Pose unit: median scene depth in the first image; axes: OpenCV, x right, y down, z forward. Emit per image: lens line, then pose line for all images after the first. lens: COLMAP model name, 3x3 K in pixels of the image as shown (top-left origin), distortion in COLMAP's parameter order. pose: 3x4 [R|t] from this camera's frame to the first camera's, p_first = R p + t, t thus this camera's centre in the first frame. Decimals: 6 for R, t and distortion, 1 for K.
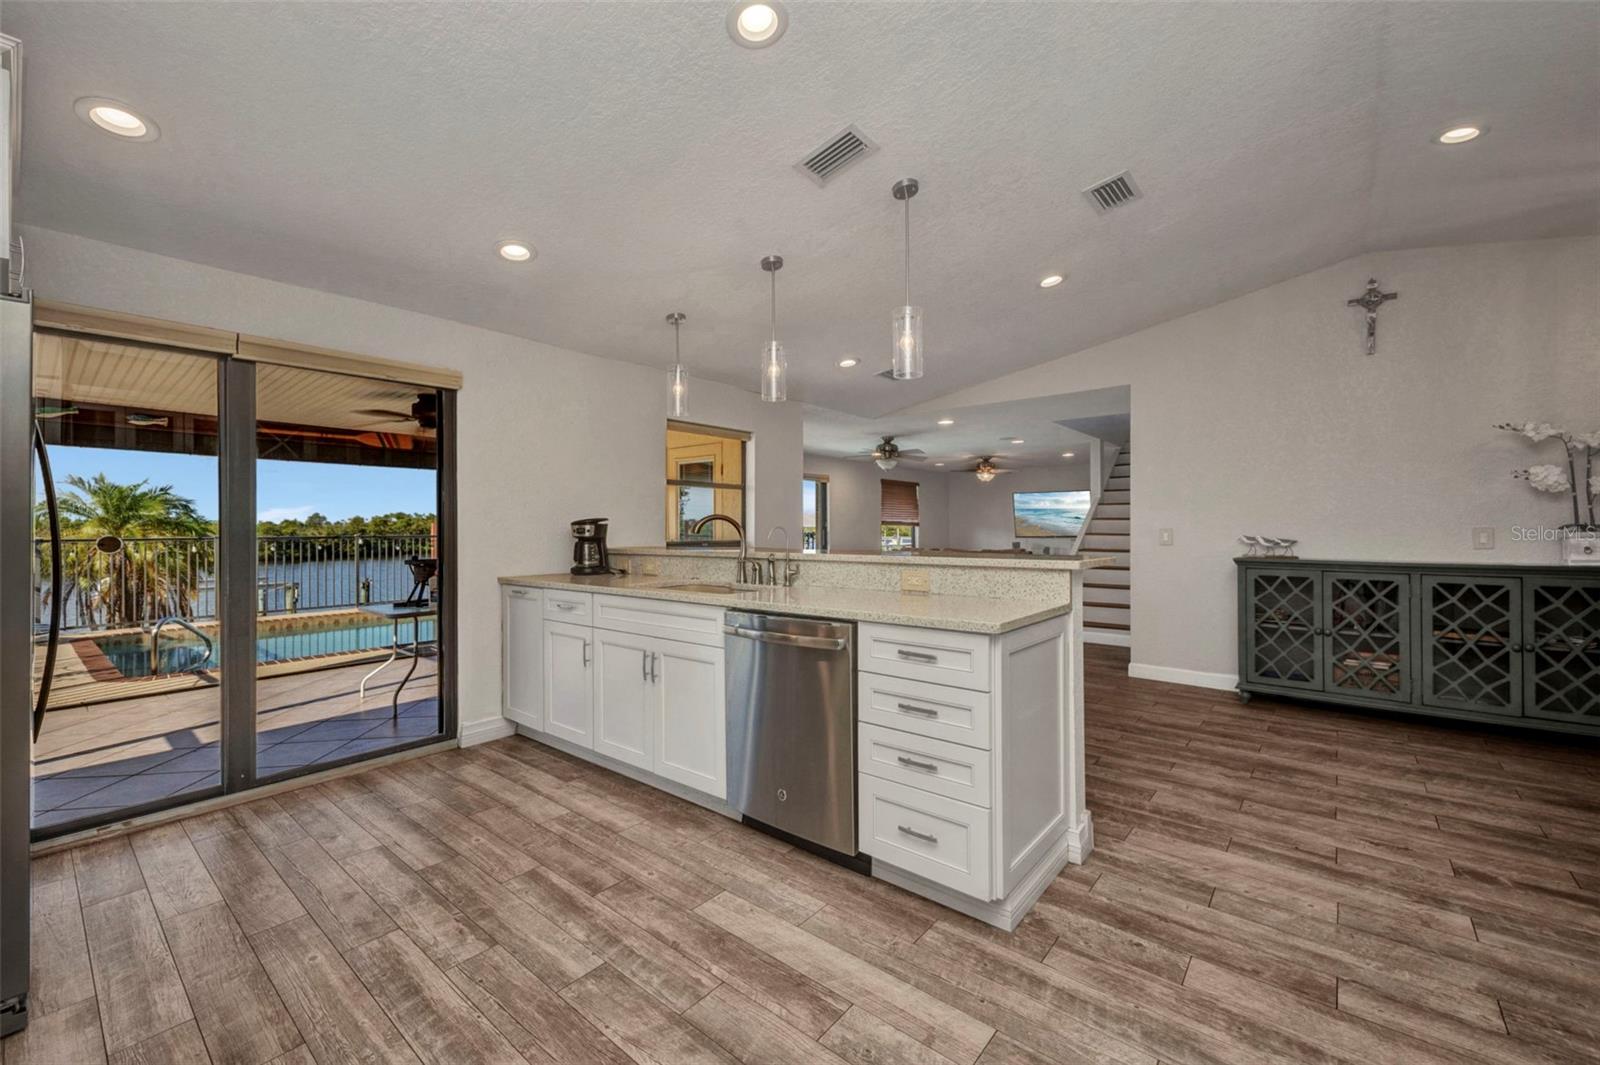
lens RADIAL K [[646.5, 0, 798.4], [0, 646.5, 527.3], [0, 0, 1]] dist [0.015390, -0.003441]
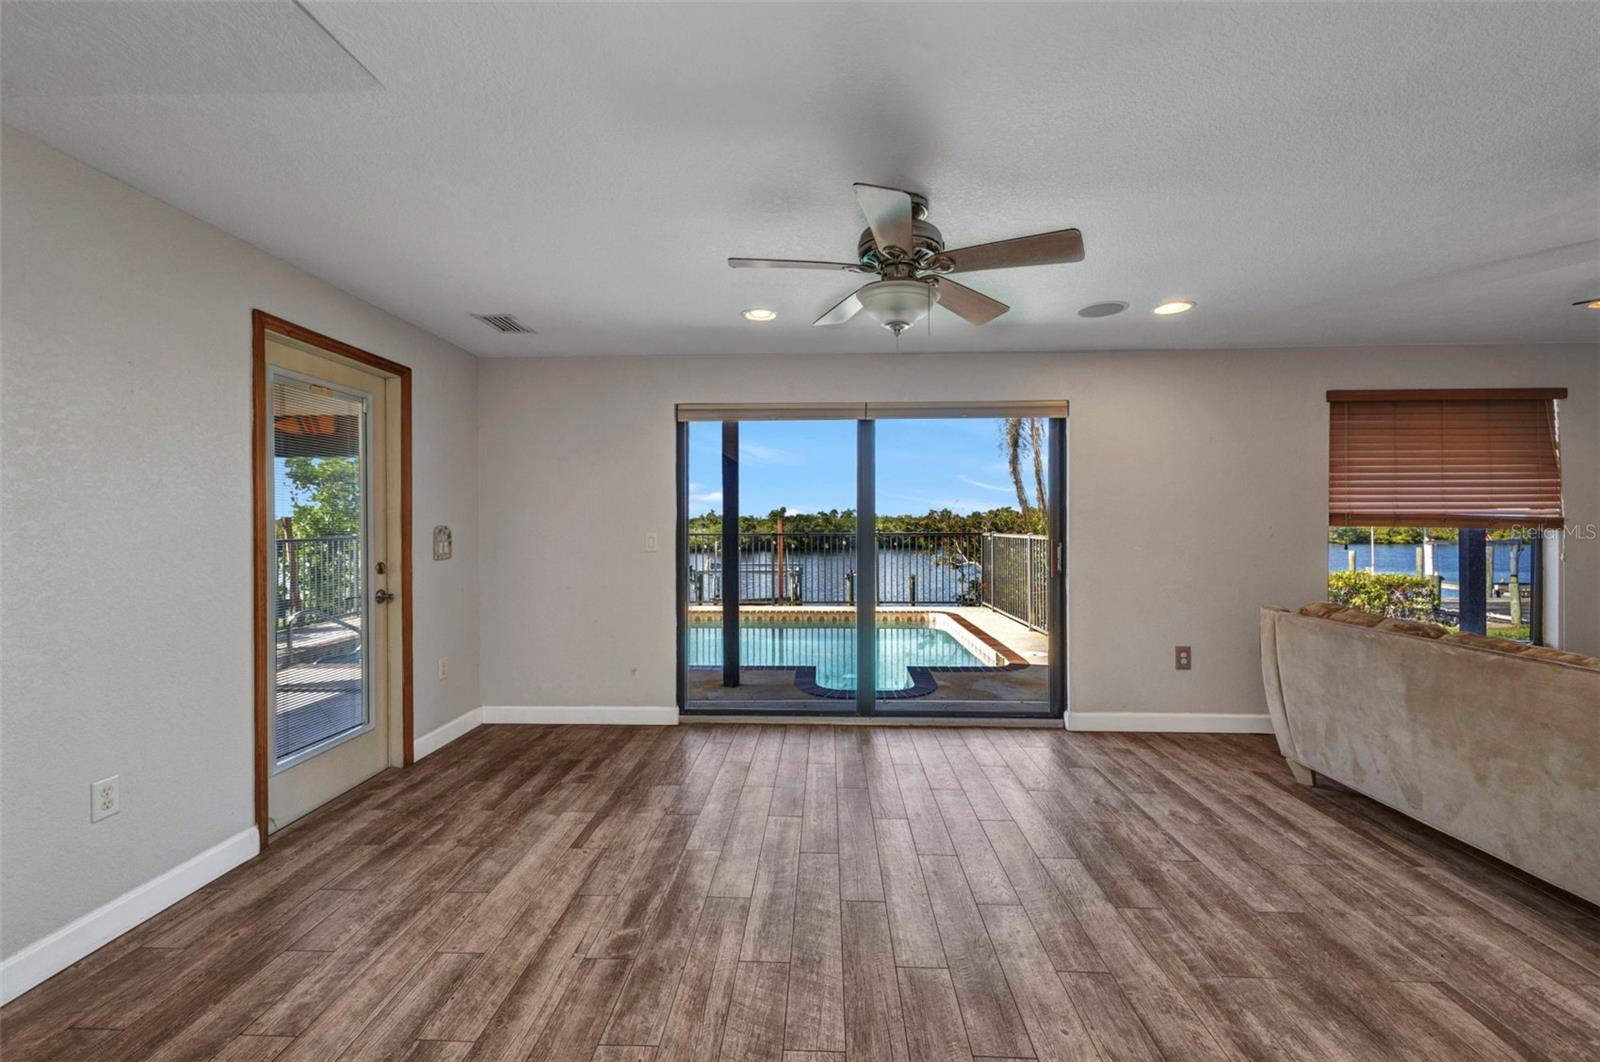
lens RADIAL K [[646.5, 0, 799.2], [0, 646.5, 524.2], [0, 0, 1]] dist [0.015390, -0.003441]
pose [[0.610817, 0.005982, -0.791750, 1.170852], [-0.000924, 0.999976, 0.006842, -0.032466], [0.791772, -0.003448, 0.610808, 2.909521]]
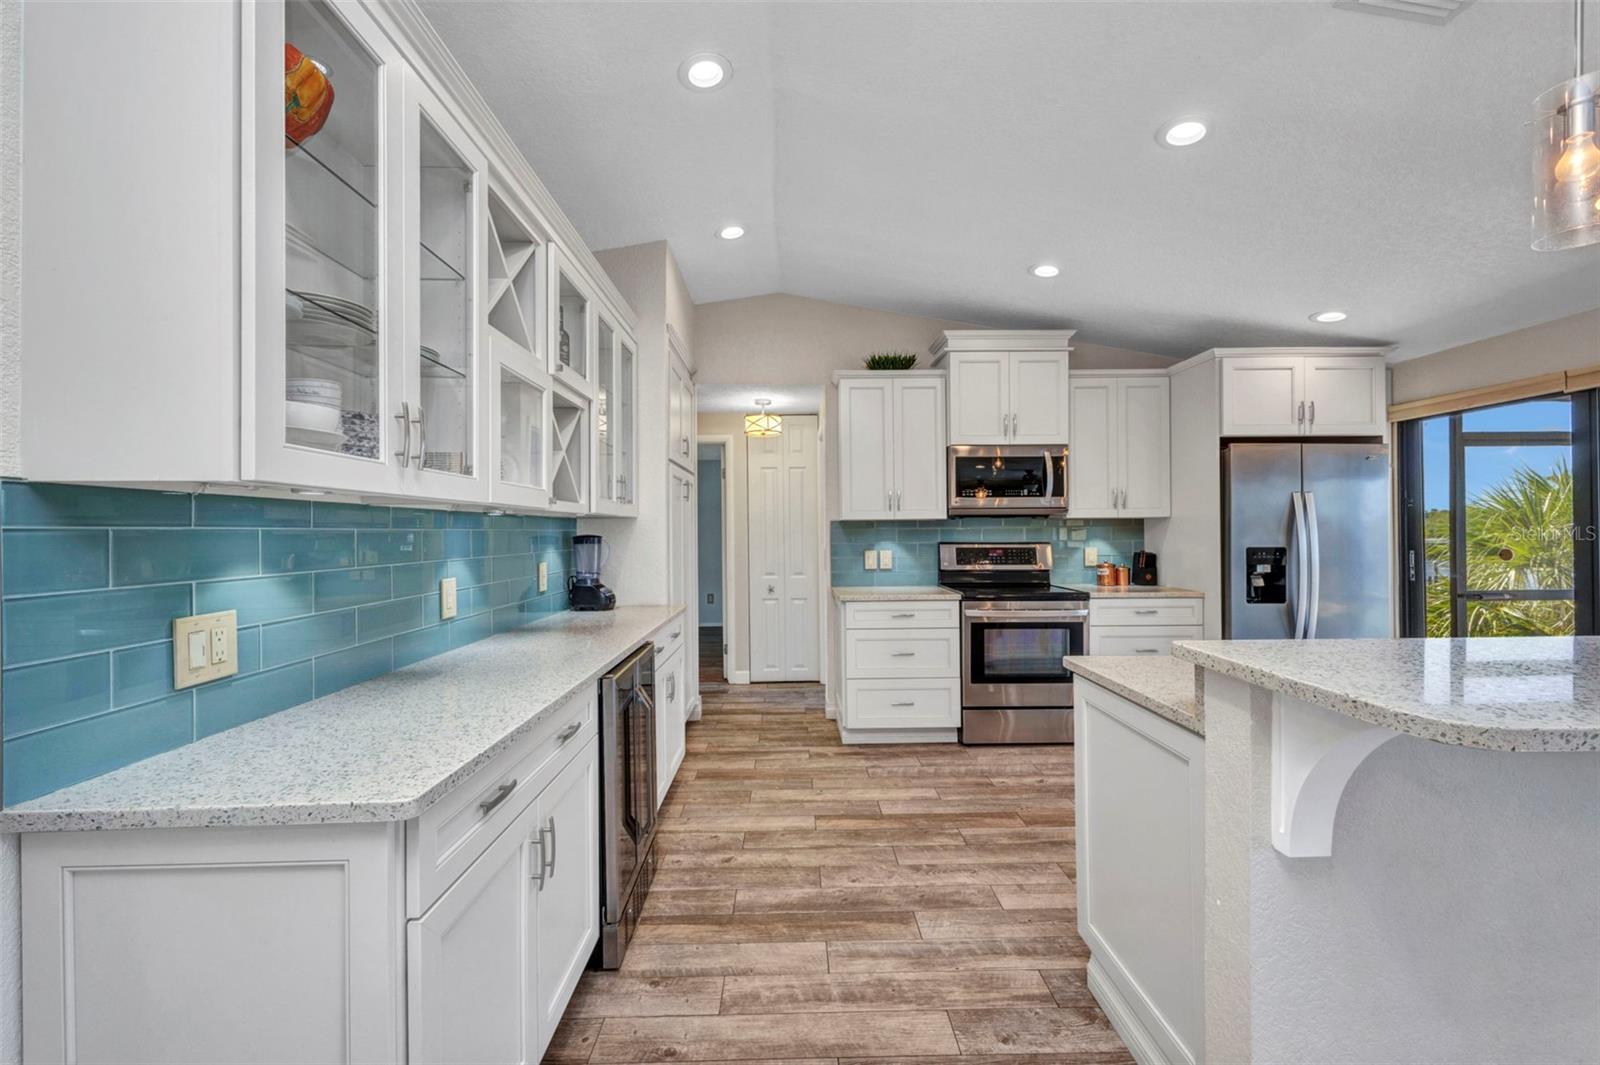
lens RADIAL K [[646.5, 0, 807.9], [0, 646.5, 531.2], [0, 0, 1]] dist [0.015390, -0.003441]
pose [[-0.751549, 0.013854, -0.659531, 1.078425], [0.015241, 0.999877, 0.003635, -0.052487], [0.659501, -0.007320, -0.751668, 1.239604]]
